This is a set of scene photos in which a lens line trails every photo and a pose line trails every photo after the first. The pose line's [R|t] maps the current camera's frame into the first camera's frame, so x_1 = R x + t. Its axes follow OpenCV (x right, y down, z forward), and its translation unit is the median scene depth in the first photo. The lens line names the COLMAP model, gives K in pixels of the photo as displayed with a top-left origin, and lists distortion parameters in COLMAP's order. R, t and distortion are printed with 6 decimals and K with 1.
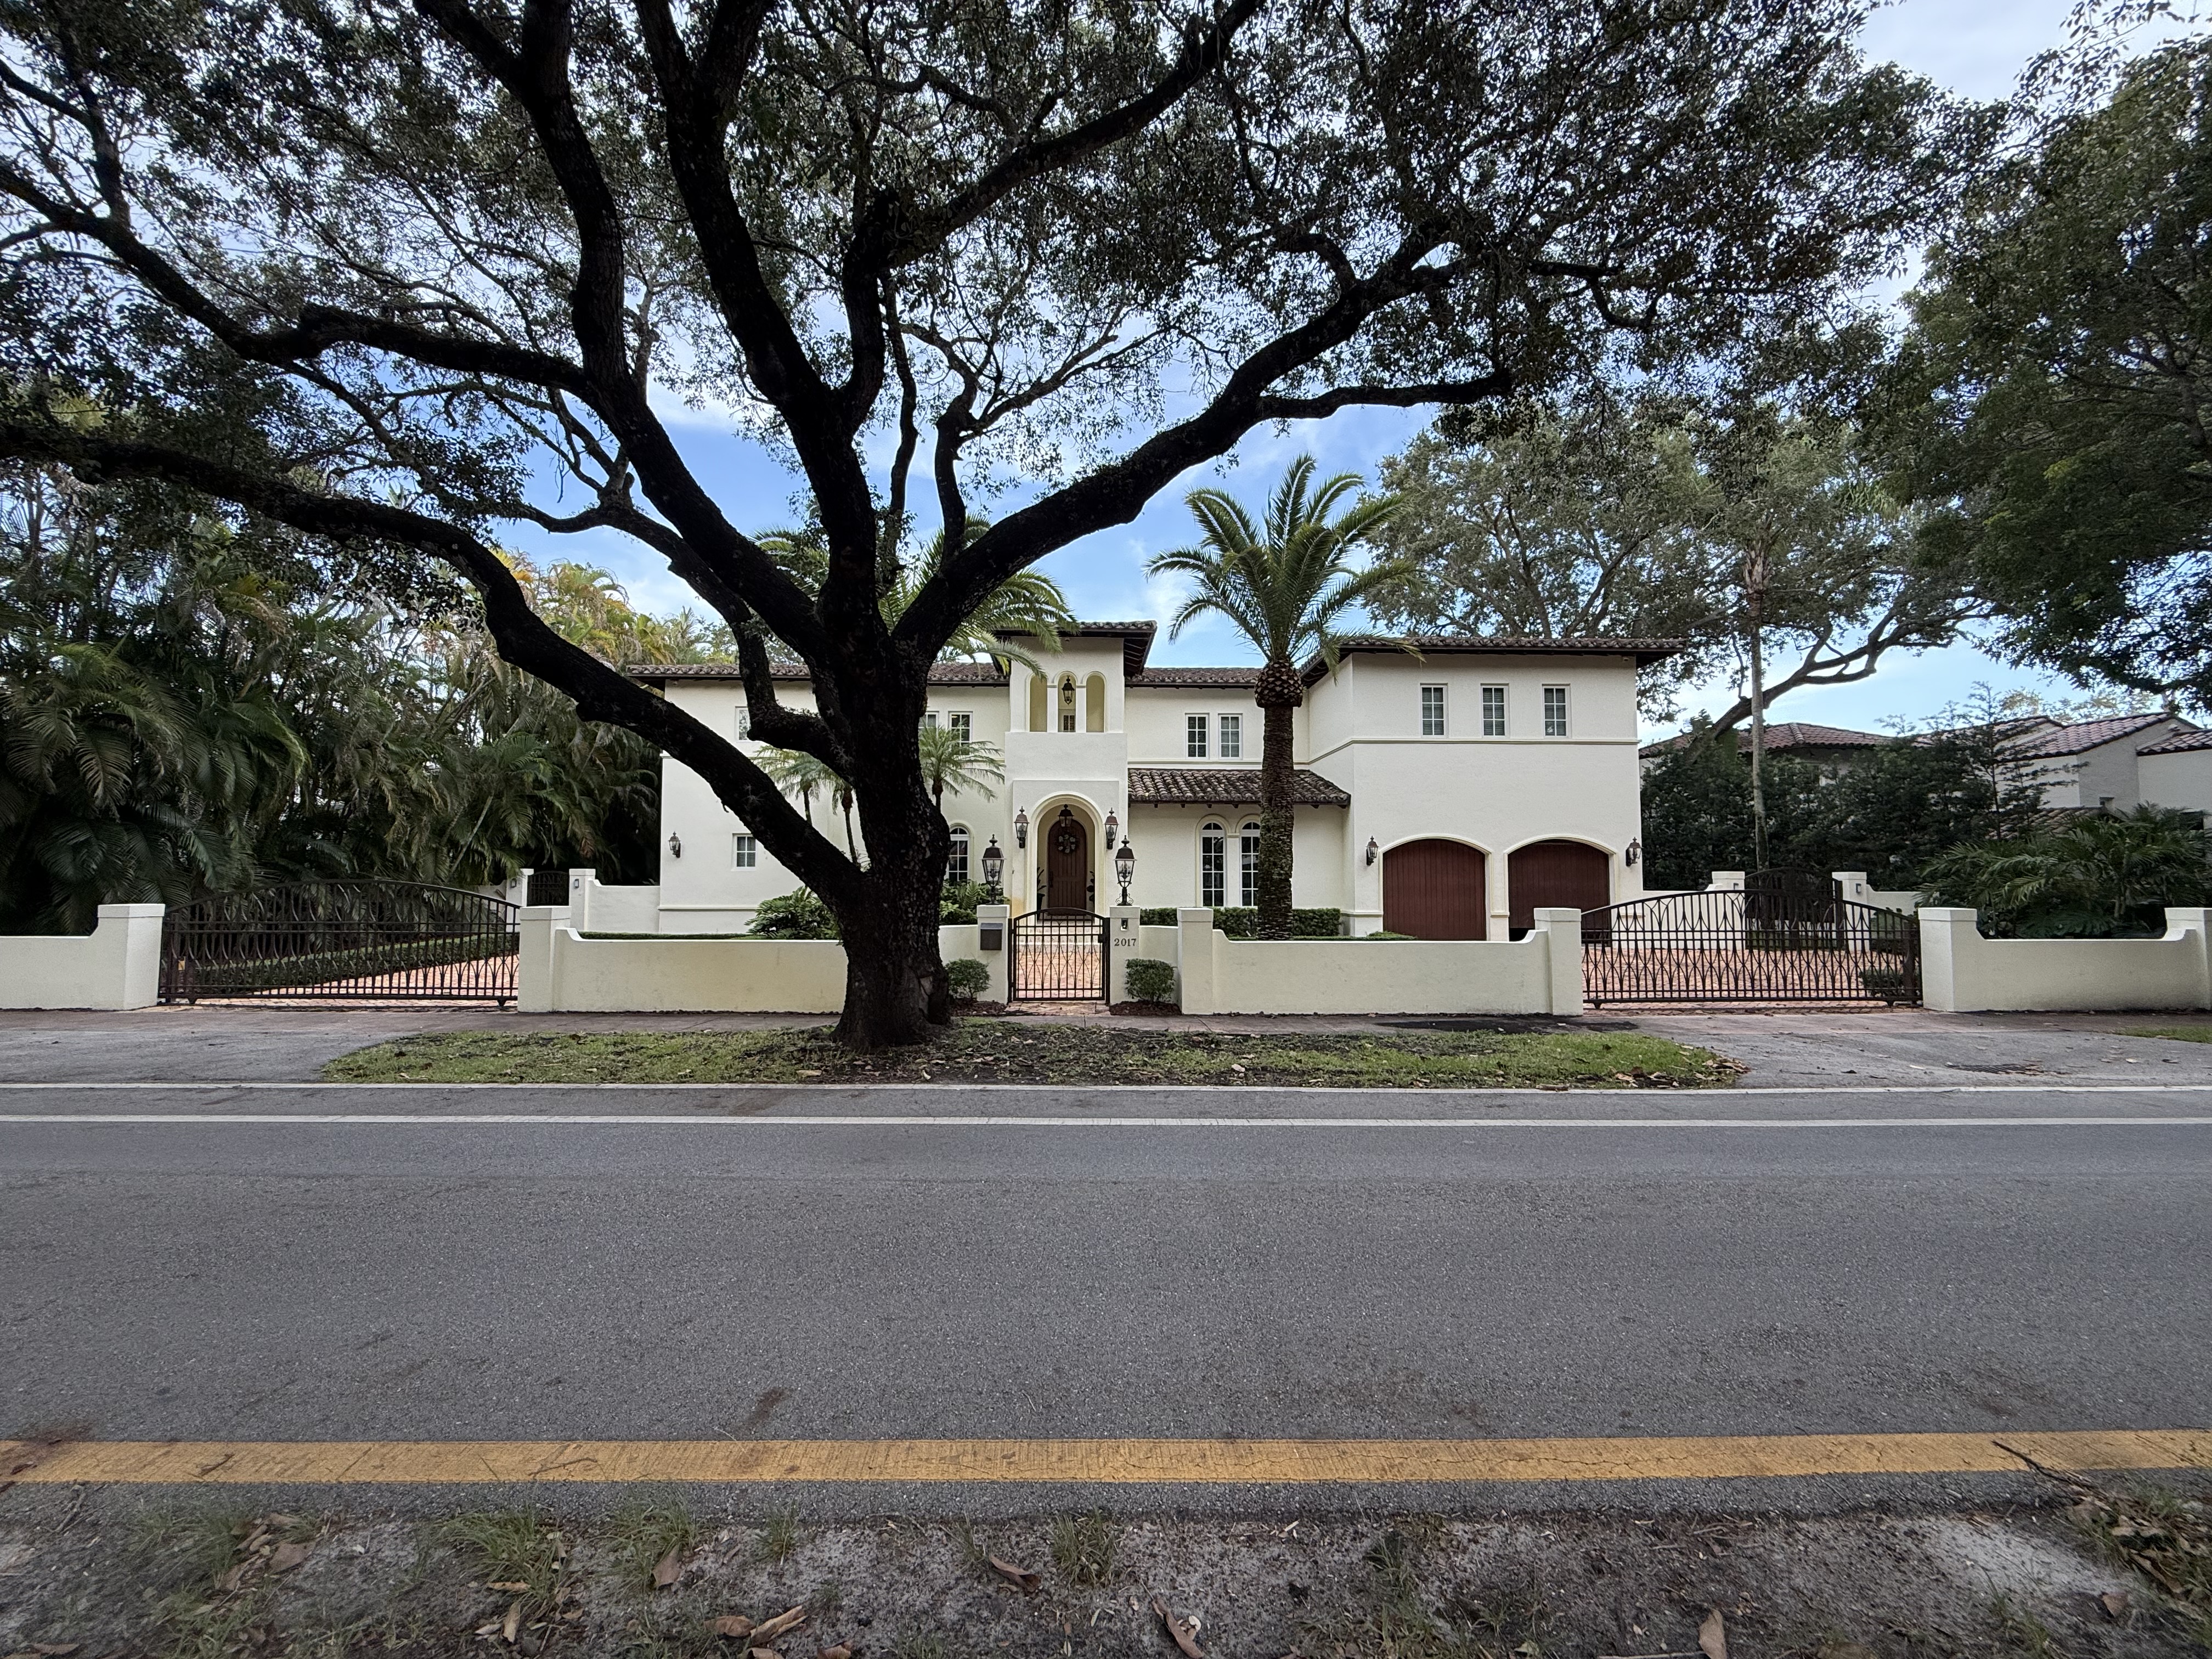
lens RADIAL K [[891.9, 0, 1106.0], [0, 891.9, 829.5], [0, 0, 1]] dist [0.009839, 0.000024]
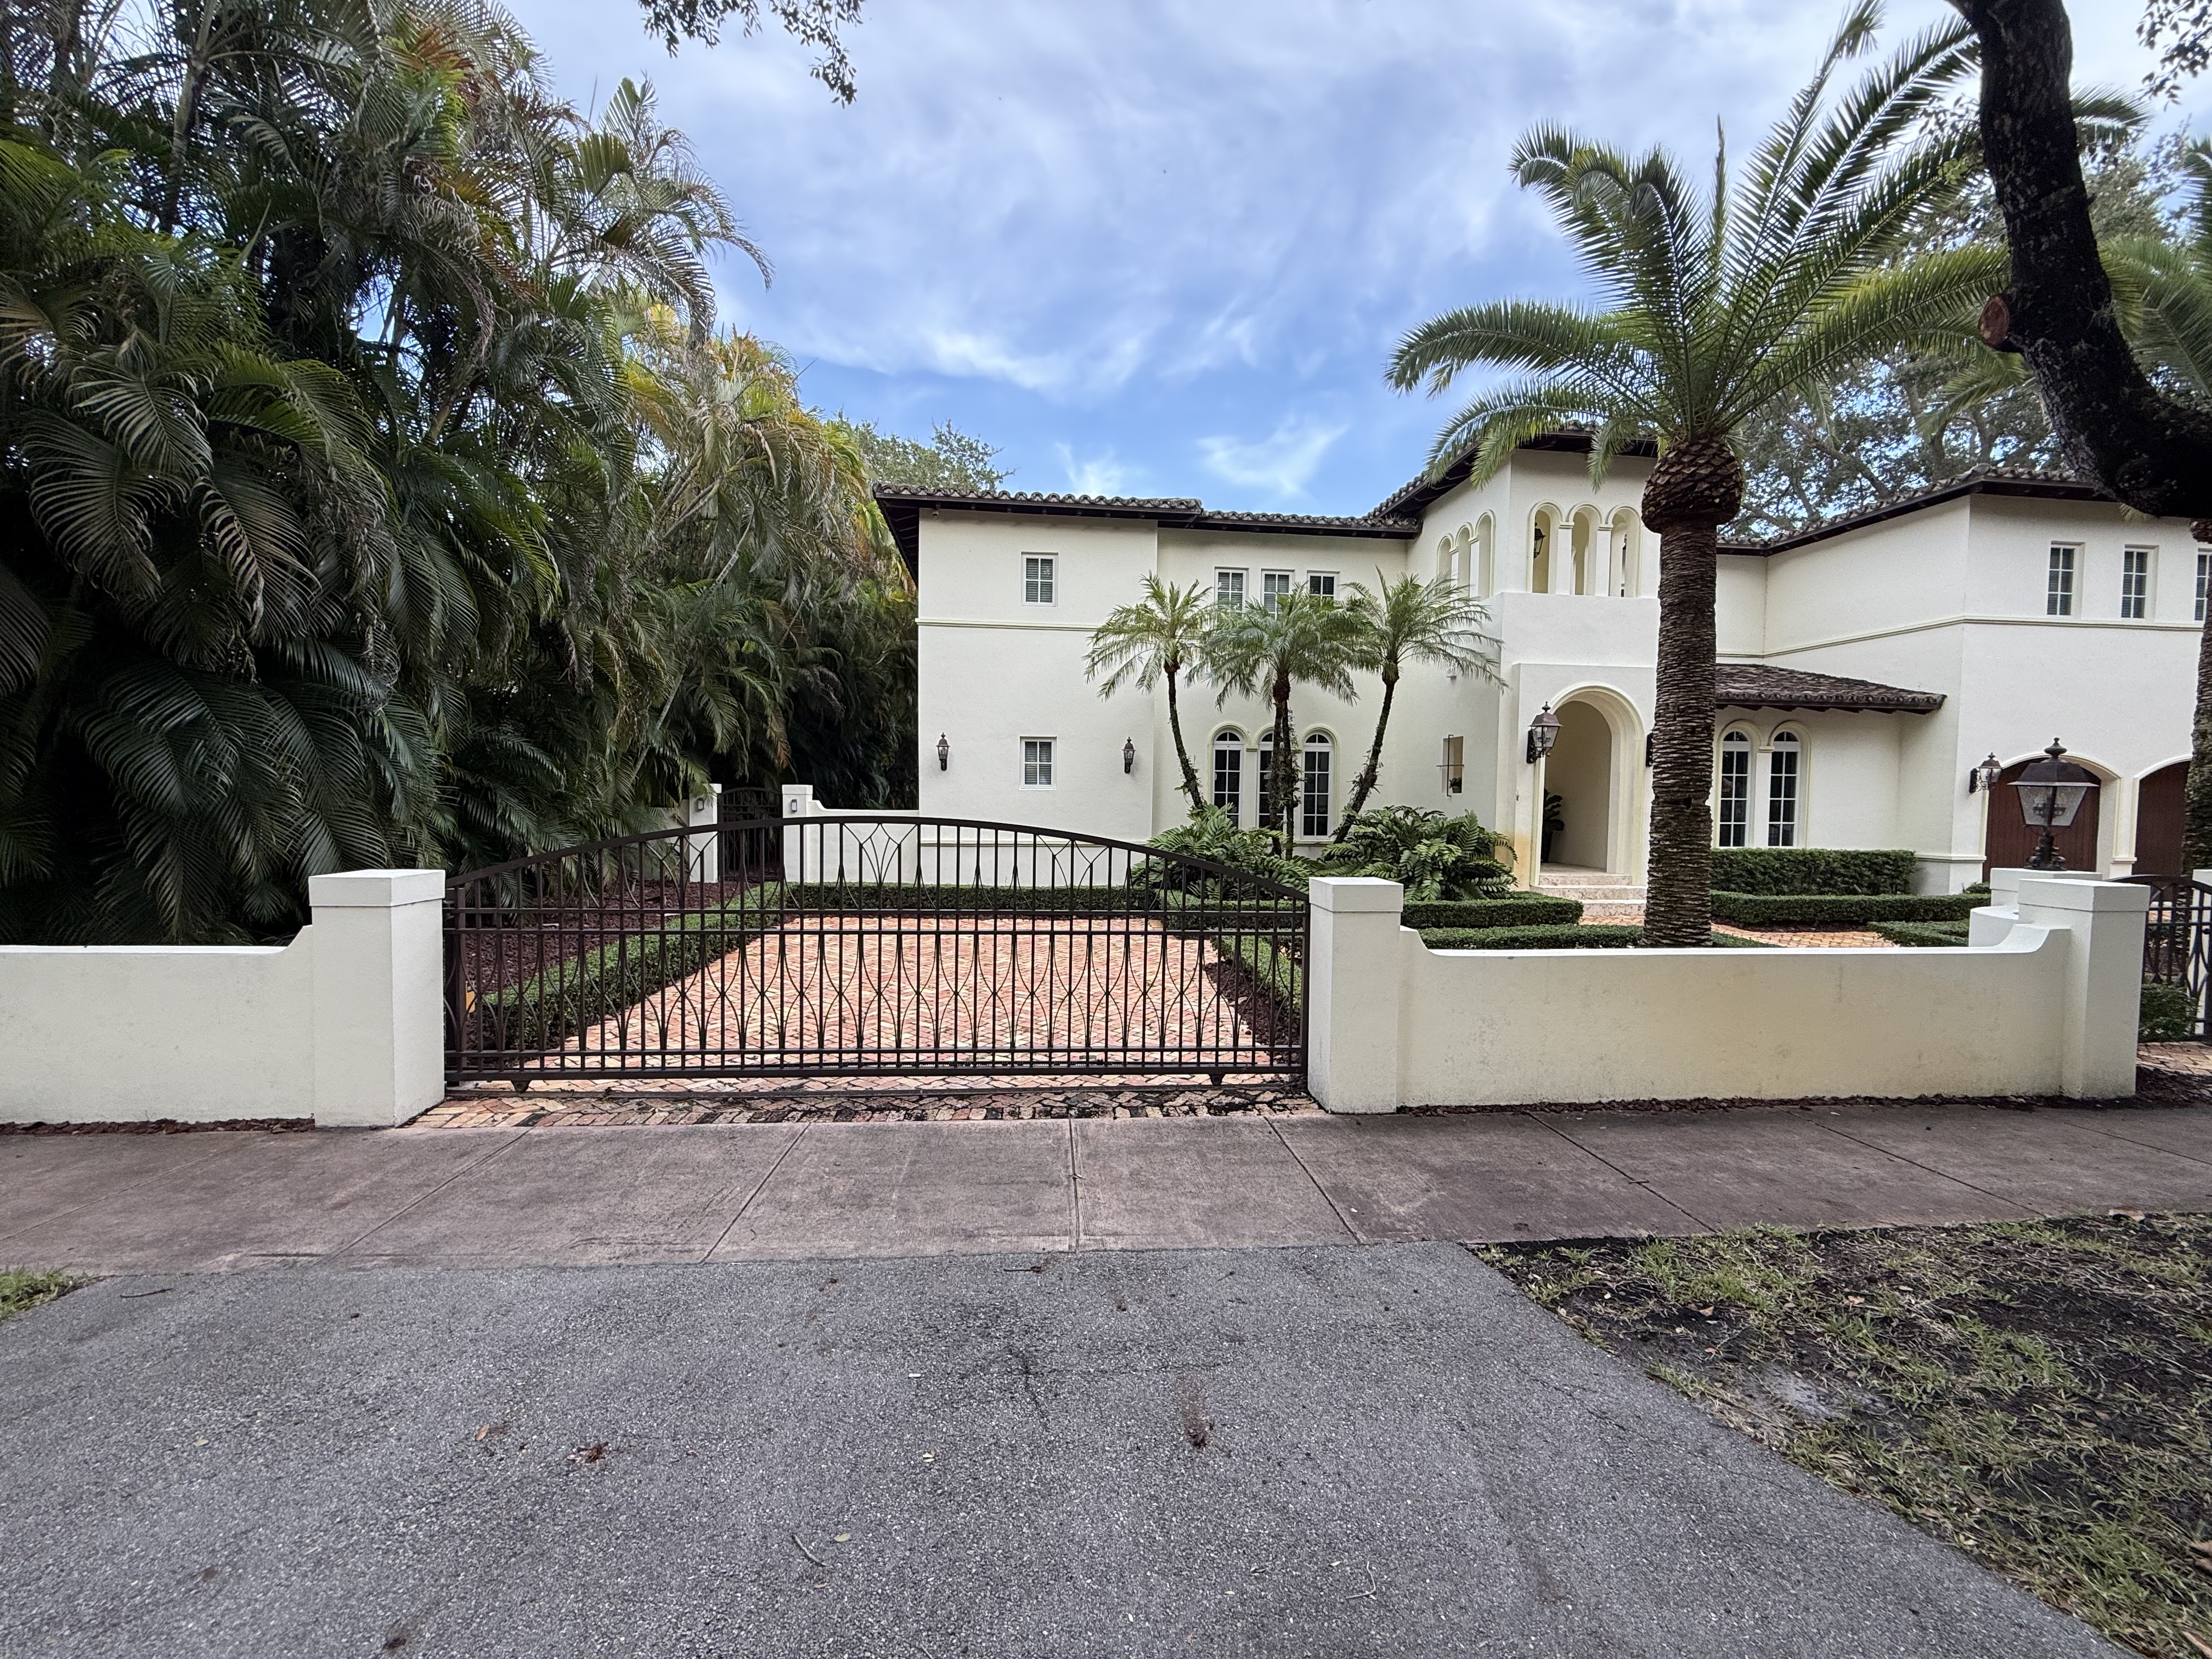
lens RADIAL K [[884.0, 0, 1106.0], [0, 884.0, 829.5], [0, 0, 1]] dist [-0.001102, -0.000072]
pose [[0.995384, 0.005804, 0.095802, -0.662176], [-0.014874, 0.995439, 0.094232, 0.016787], [-0.094818, -0.095222, 0.990930, 0.473662]]
